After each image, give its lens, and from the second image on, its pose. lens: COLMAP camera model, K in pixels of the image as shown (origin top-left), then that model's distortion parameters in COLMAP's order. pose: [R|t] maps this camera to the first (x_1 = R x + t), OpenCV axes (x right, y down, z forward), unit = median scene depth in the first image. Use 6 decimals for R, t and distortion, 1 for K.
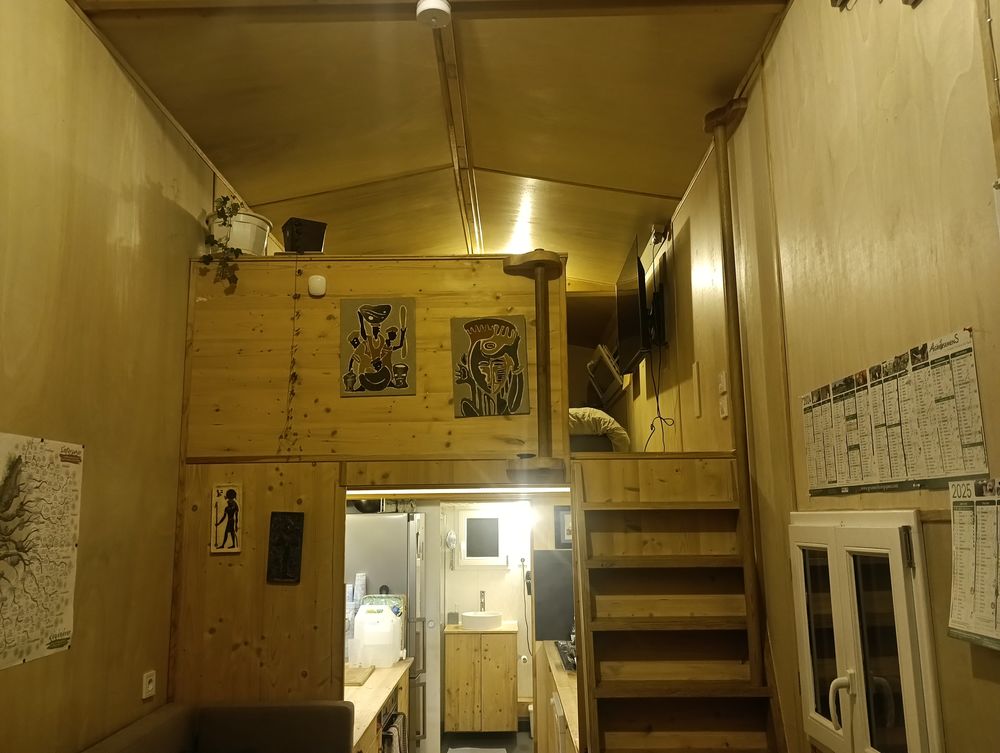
lens RADIAL K [[845.2, 0, 500.1], [0, 845.2, 371.9], [0, 0, 1]] dist [0.007825, -0.013120]
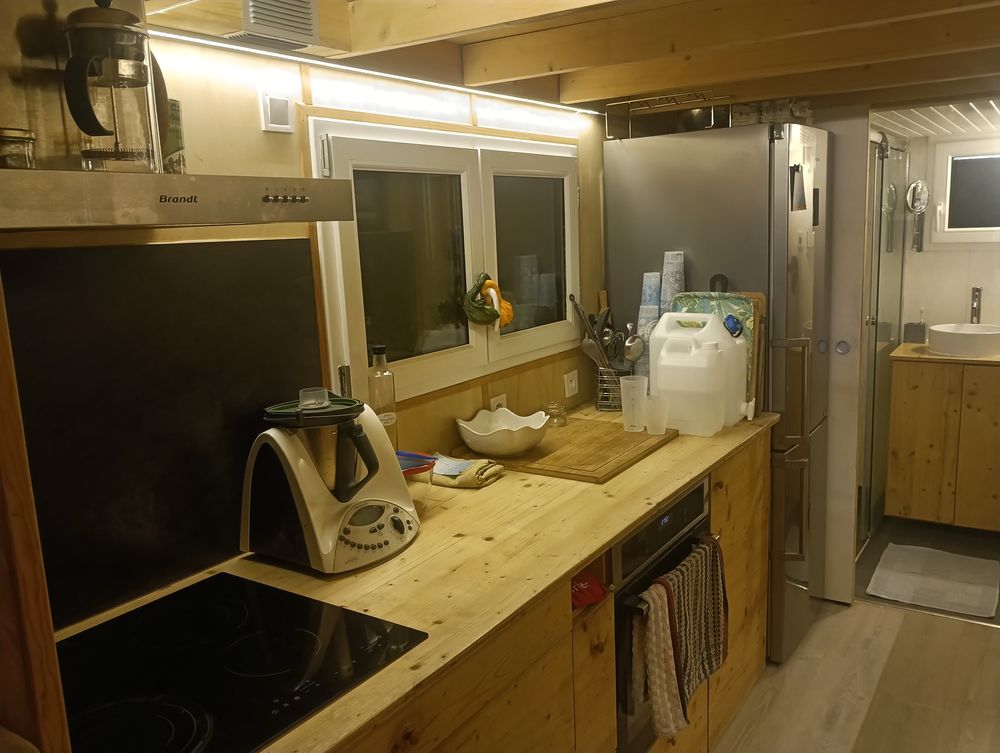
lens RADIAL K [[845.2, 0, 495.1], [0, 845.2, 376.8], [0, 0, 1]] dist [0.007825, -0.013120]
pose [[0.837154, 0.071654, -0.542253, 0.024887], [0.124939, 0.940122, 0.317115, 0.122996], [0.532507, -0.333223, 0.778074, 0.476590]]
